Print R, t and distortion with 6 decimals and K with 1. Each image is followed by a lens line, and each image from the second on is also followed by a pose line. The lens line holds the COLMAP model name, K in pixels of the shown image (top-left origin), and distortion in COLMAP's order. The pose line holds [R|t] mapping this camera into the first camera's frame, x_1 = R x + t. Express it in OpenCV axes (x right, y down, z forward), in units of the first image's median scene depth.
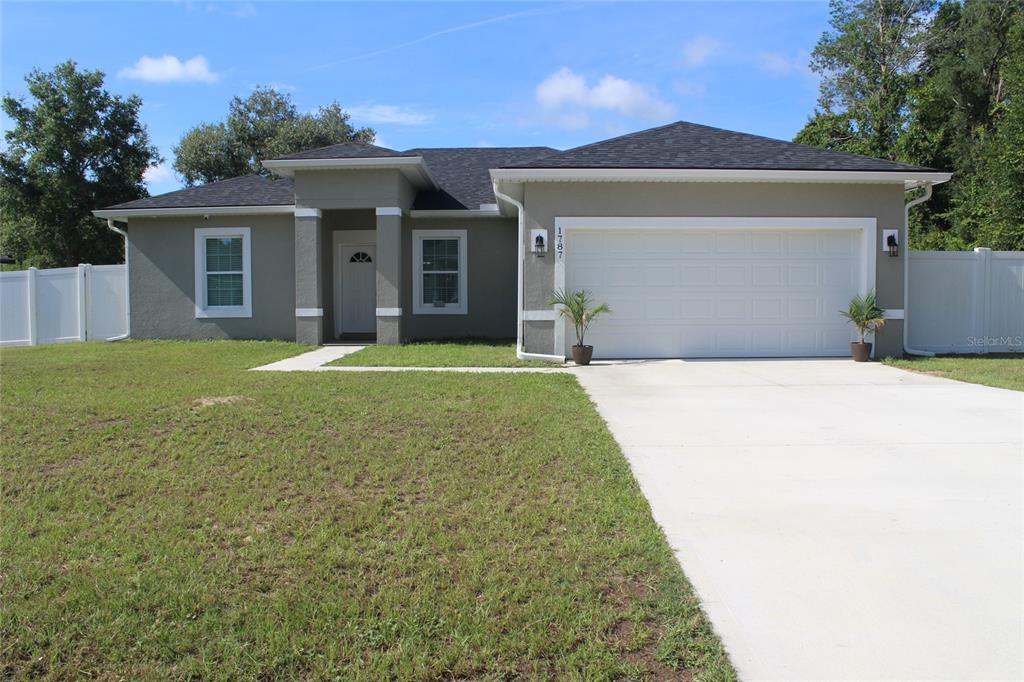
lens RADIAL K [[862.7, 0, 512.0], [0, 862.7, 341.0], [0, 0, 1]] dist [-0.192321, 0.199741]
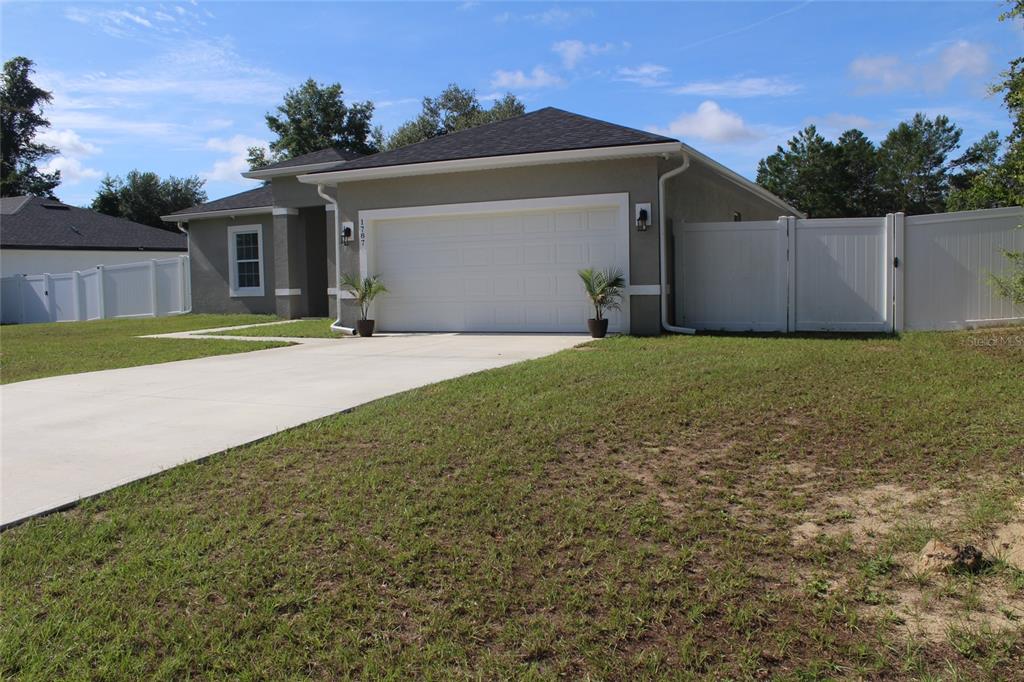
lens RADIAL K [[849.0, 0, 512.0], [0, 849.0, 341.0], [0, 0, 1]] dist [-0.183740, 0.170193]
pose [[0.914461, 0.015299, -0.404386, 0.525673], [-0.002061, 0.999448, 0.033153, -0.003517], [0.404670, -0.029483, 0.913987, 0.021156]]
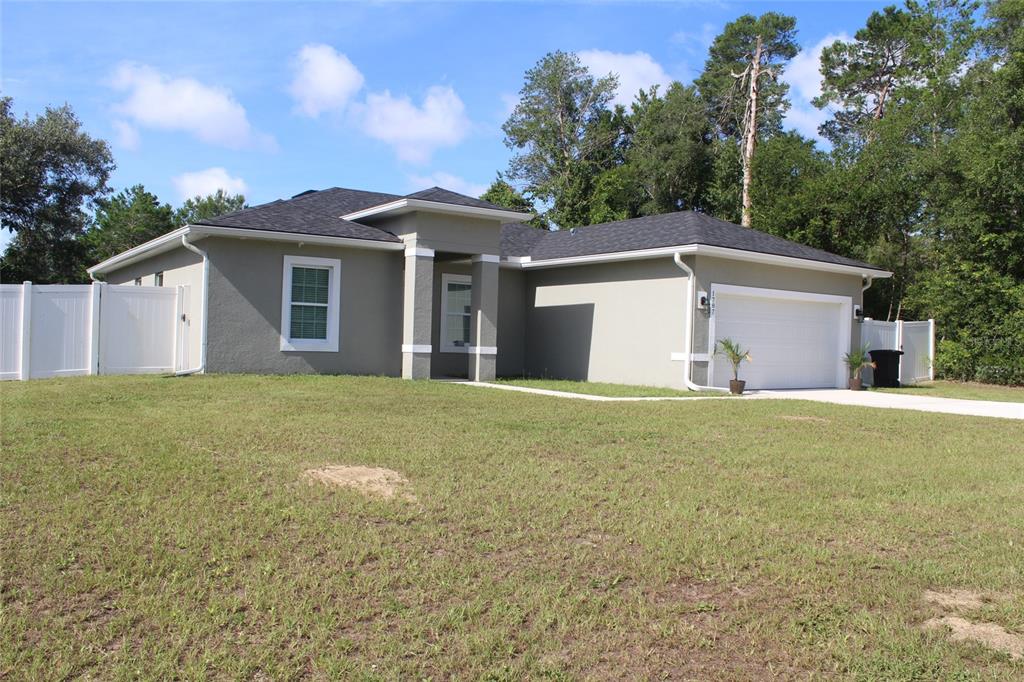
lens RADIAL K [[849.0, 0, 512.0], [0, 849.0, 341.0], [0, 0, 1]] dist [-0.183740, 0.170193]
pose [[0.810036, 0.028108, 0.585706, -0.713695], [-0.002542, 0.999009, -0.044427, 0.002392], [-0.586375, 0.034498, 0.809305, 0.099843]]
